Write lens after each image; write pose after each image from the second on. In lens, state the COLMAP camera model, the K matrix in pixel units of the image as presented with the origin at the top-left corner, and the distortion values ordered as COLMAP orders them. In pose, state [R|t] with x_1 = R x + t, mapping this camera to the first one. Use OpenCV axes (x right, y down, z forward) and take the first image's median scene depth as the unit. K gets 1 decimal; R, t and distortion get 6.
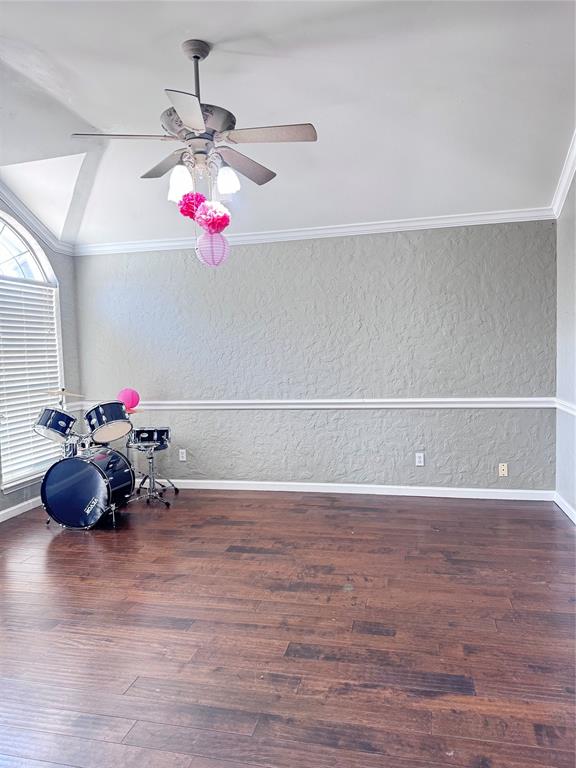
lens RADIAL K [[531.6, 0, 291.8], [0, 531.6, 386.7], [0, 0, 1]] dist [0.174843, -0.347666]
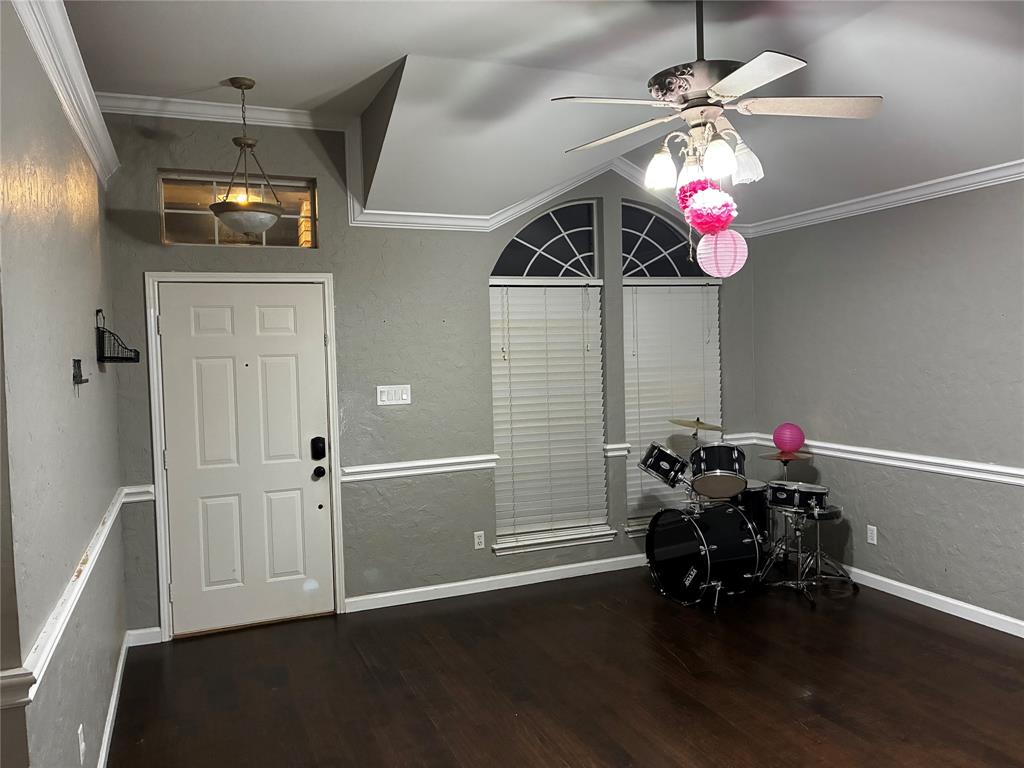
lens RADIAL K [[778.1, 0, 512.0], [0, 778.1, 384.0], [0, 0, 1]] dist [0.045018, 0.000136]
pose [[0.588328, 0.049933, -0.807079, 0.363877], [-0.043597, 0.998599, 0.030003, -0.075434], [0.807446, 0.017535, 0.589680, 0.136918]]
